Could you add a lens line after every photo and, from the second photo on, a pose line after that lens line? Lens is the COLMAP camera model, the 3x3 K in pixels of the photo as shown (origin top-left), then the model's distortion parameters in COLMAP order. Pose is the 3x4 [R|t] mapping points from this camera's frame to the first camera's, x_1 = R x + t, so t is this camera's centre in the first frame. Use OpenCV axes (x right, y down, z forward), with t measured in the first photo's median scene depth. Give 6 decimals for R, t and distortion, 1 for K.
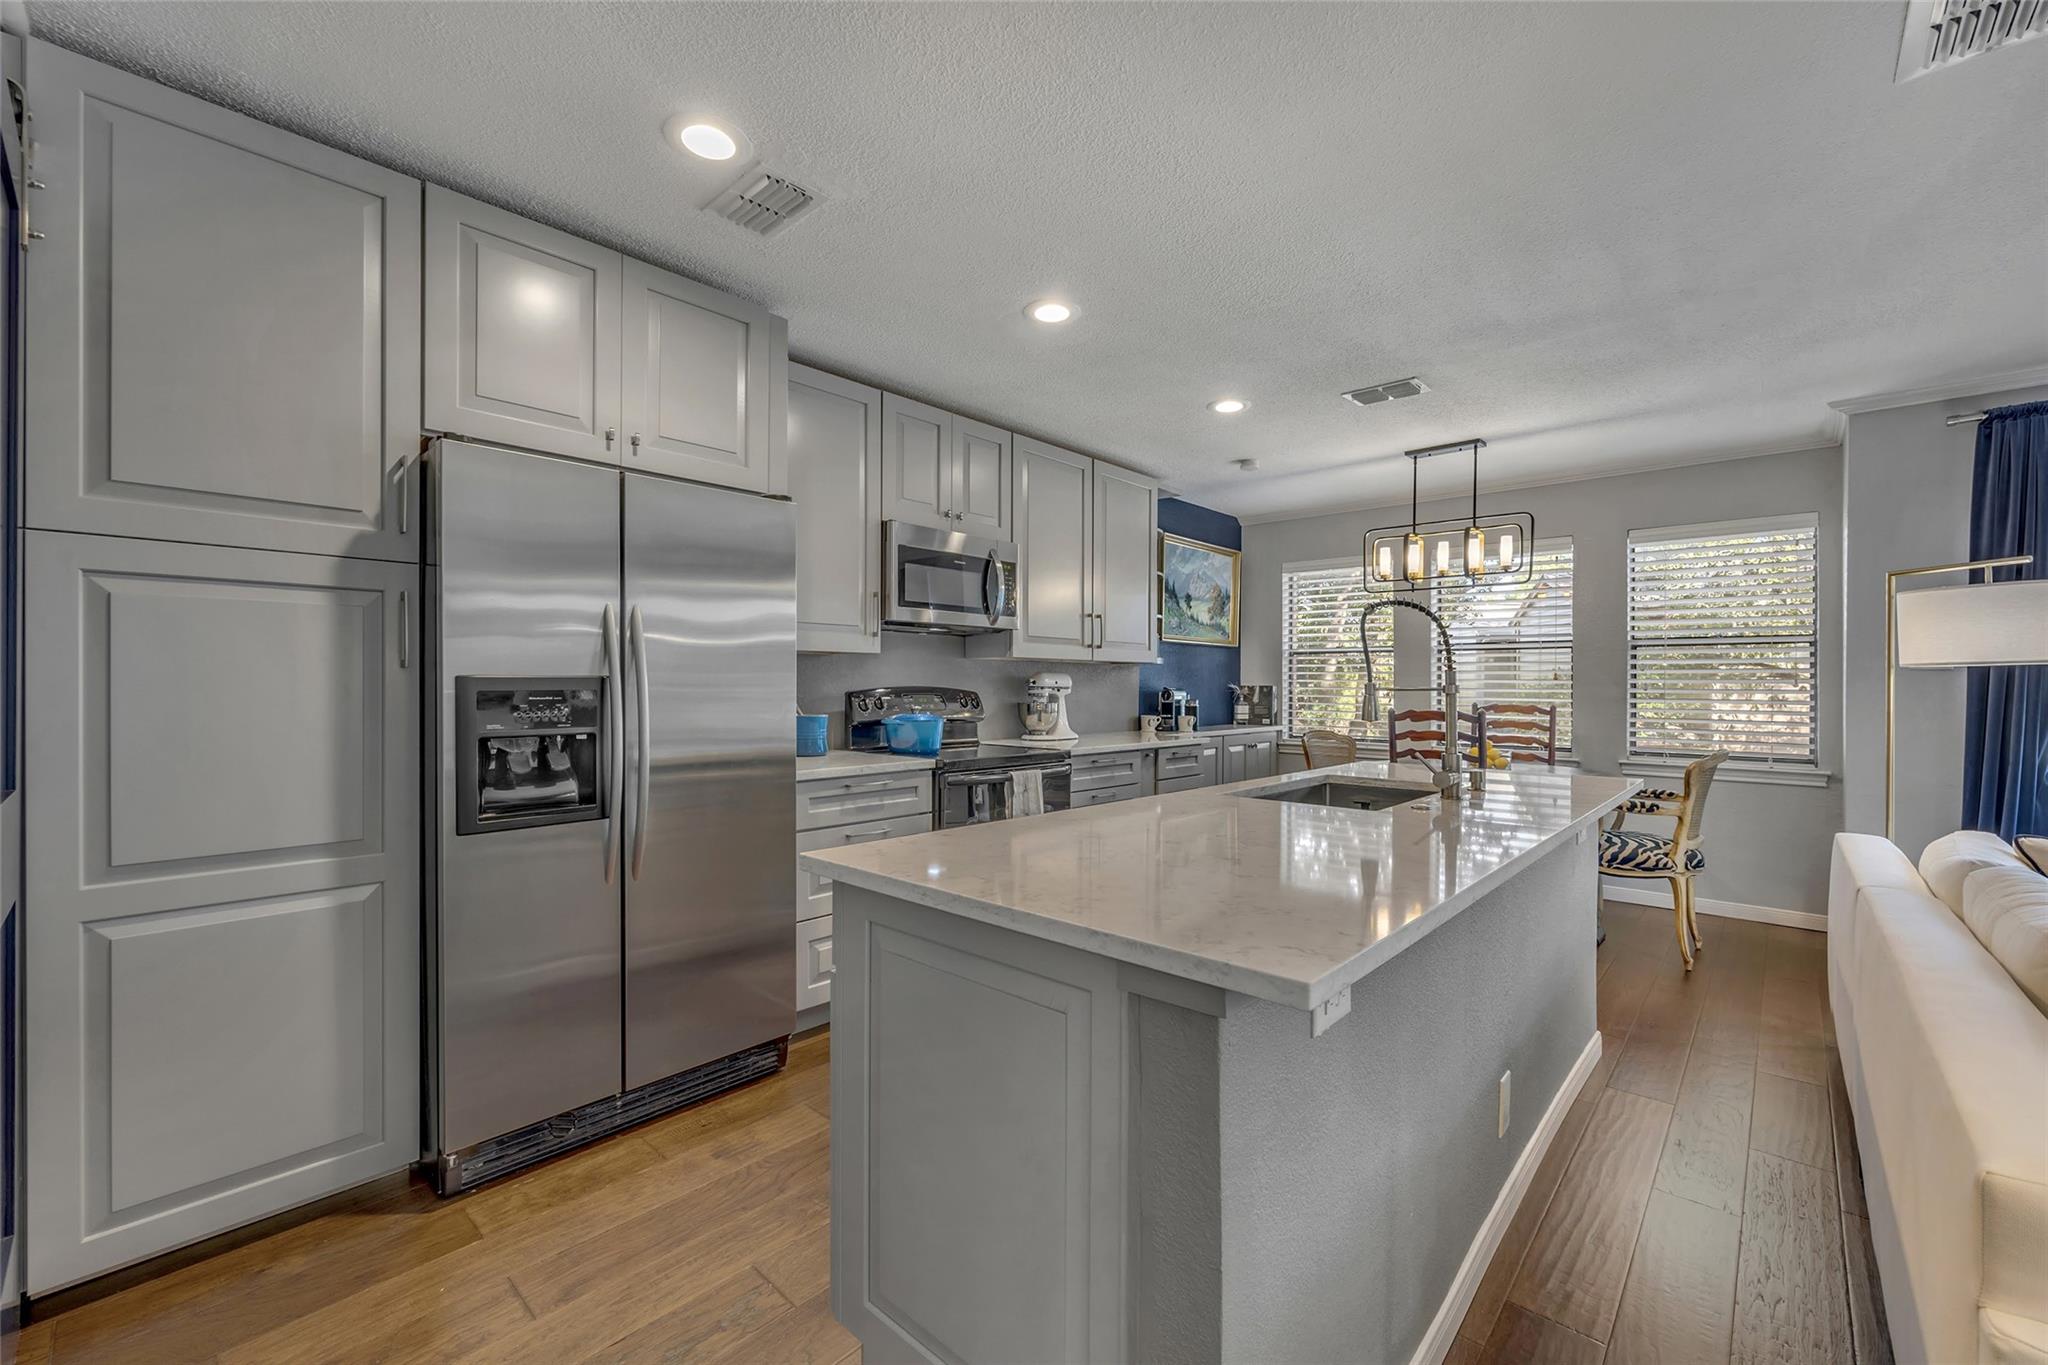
lens RADIAL K [[839.7, 0, 1042.0], [0, 839.7, 697.7], [0, 0, 1]] dist [-0.001589, -0.000326]
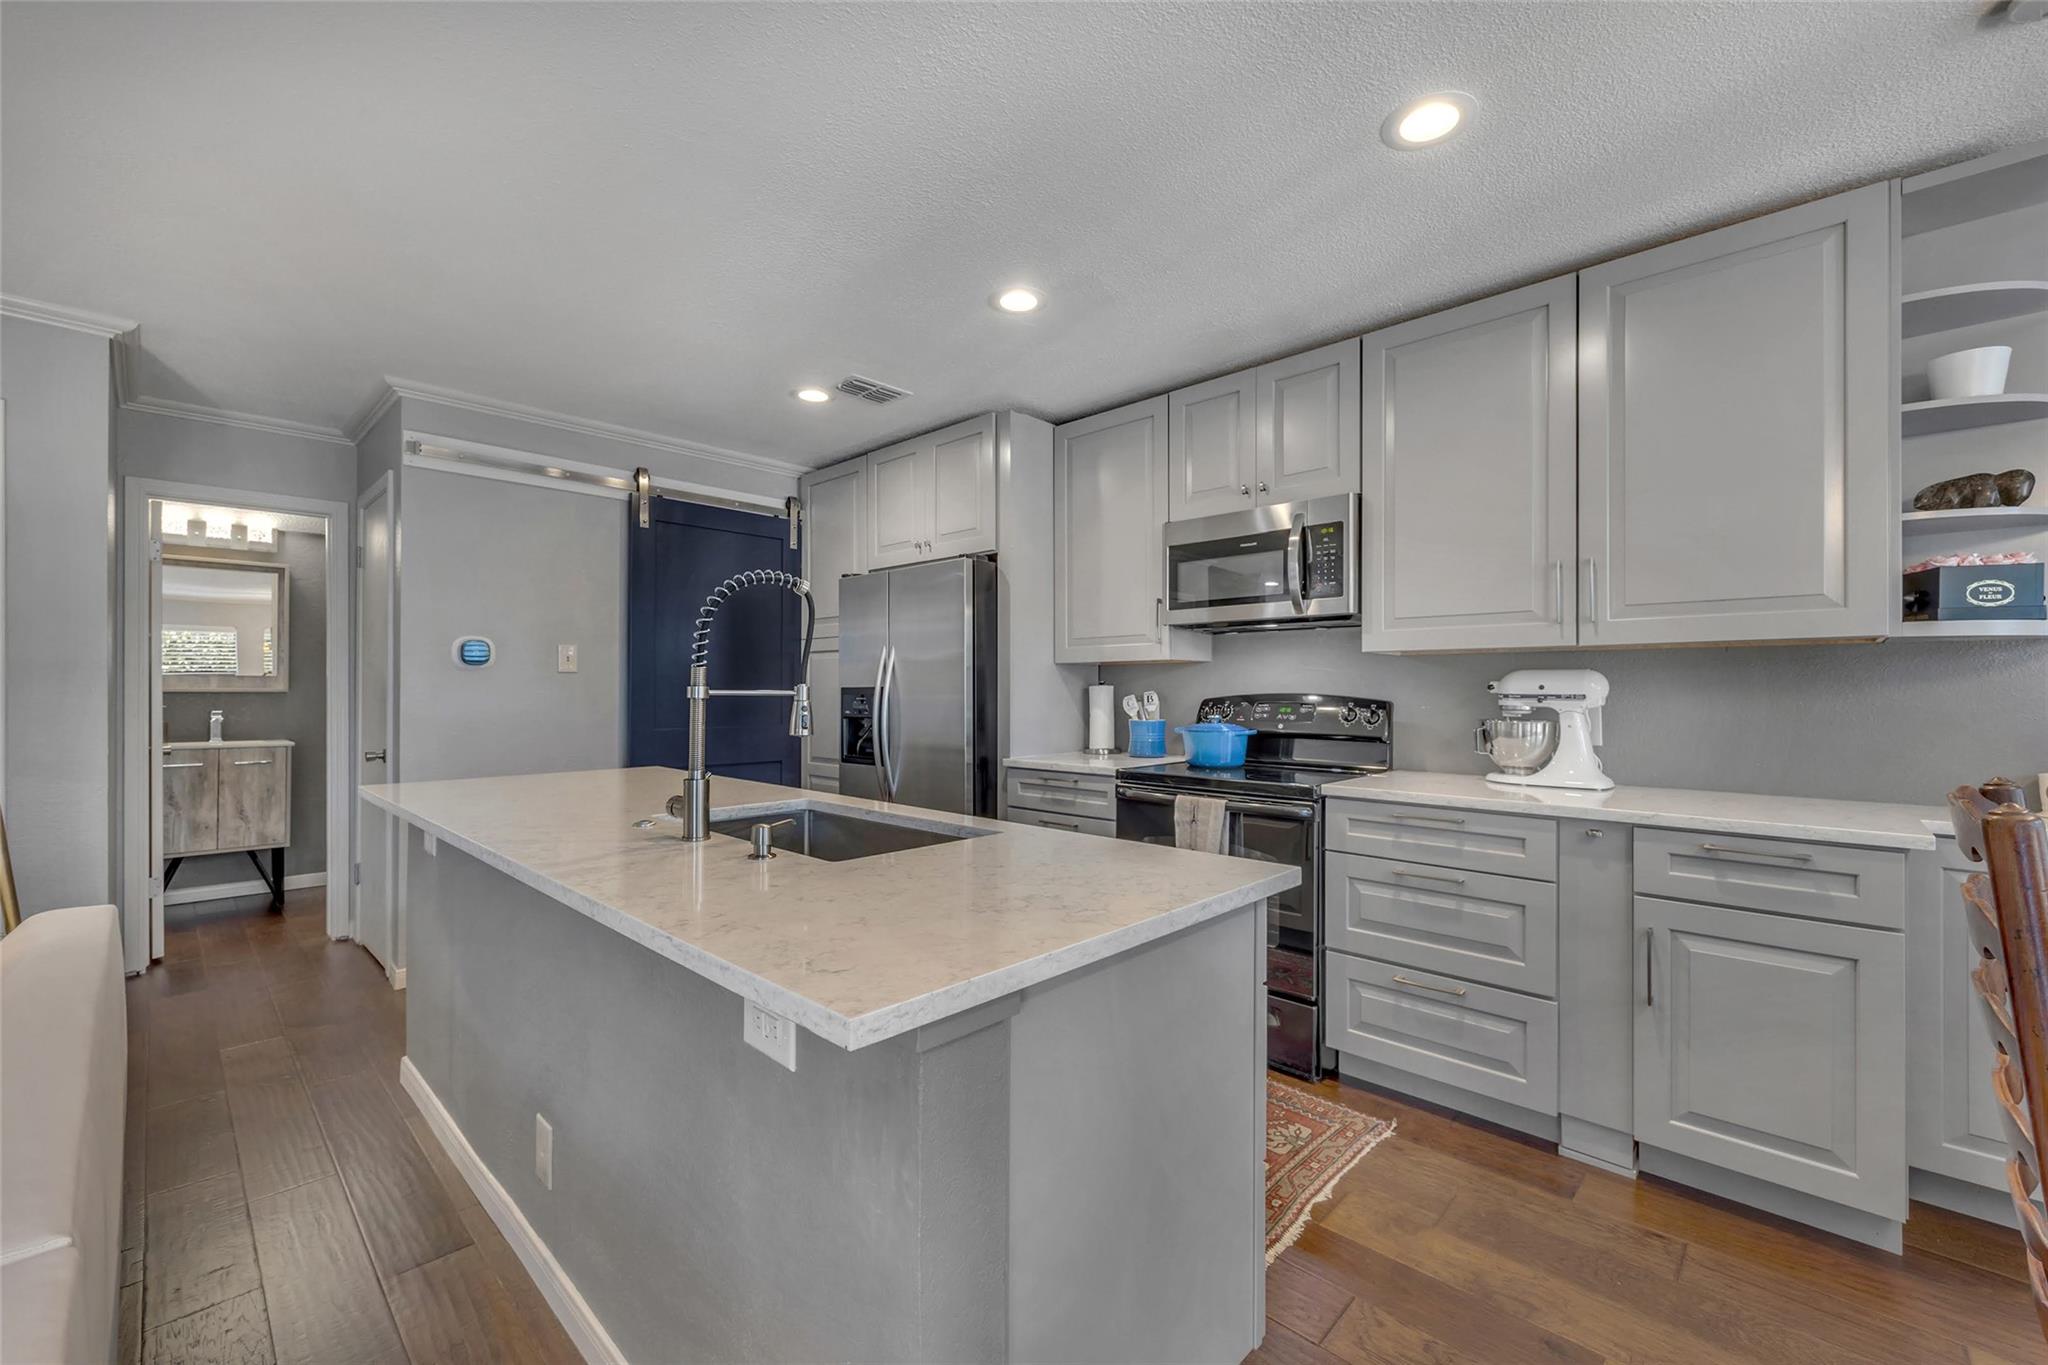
lens RADIAL K [[839.7, 0, 1001.7], [0, 839.7, 688.3], [0, 0, 1]] dist [-0.001589, -0.000326]
pose [[-0.052593, -0.008686, -0.998578, 0.514284], [-0.019267, 0.999785, -0.007681, -0.004623], [0.998430, 0.018835, -0.052749, 0.551469]]
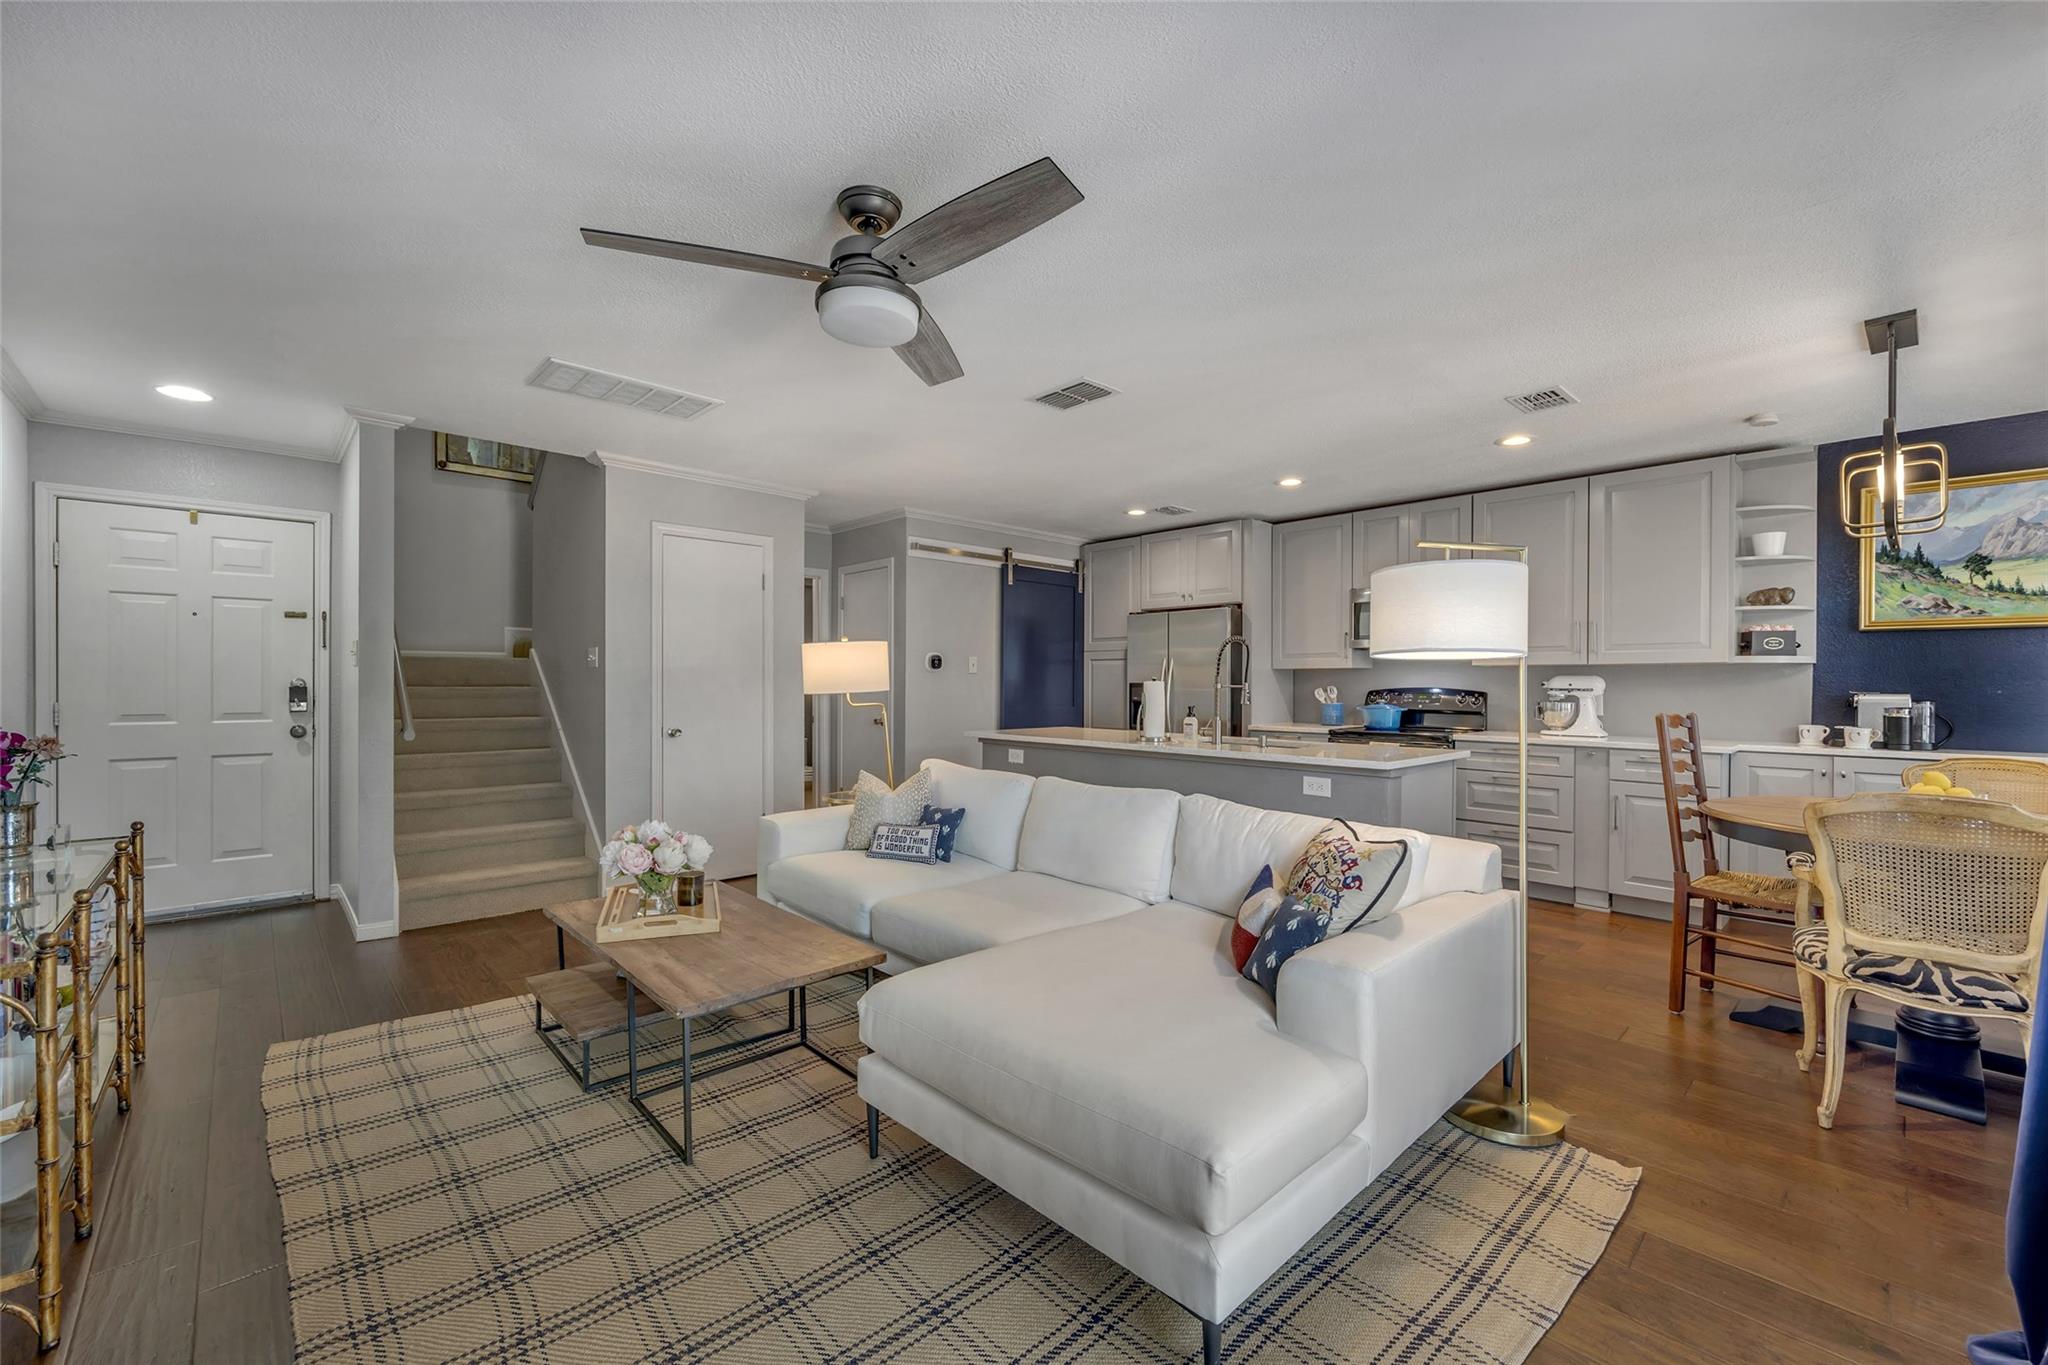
lens RADIAL K [[839.7, 0, 1005.0], [0, 839.7, 687.3], [0, 0, 1]] dist [-0.001589, -0.000326]
pose [[-0.100233, -0.001615, -0.994963, 1.005065], [-0.021990, 0.999758, 0.000592, 0.001158], [0.994721, 0.021938, -0.100244, 0.305587]]
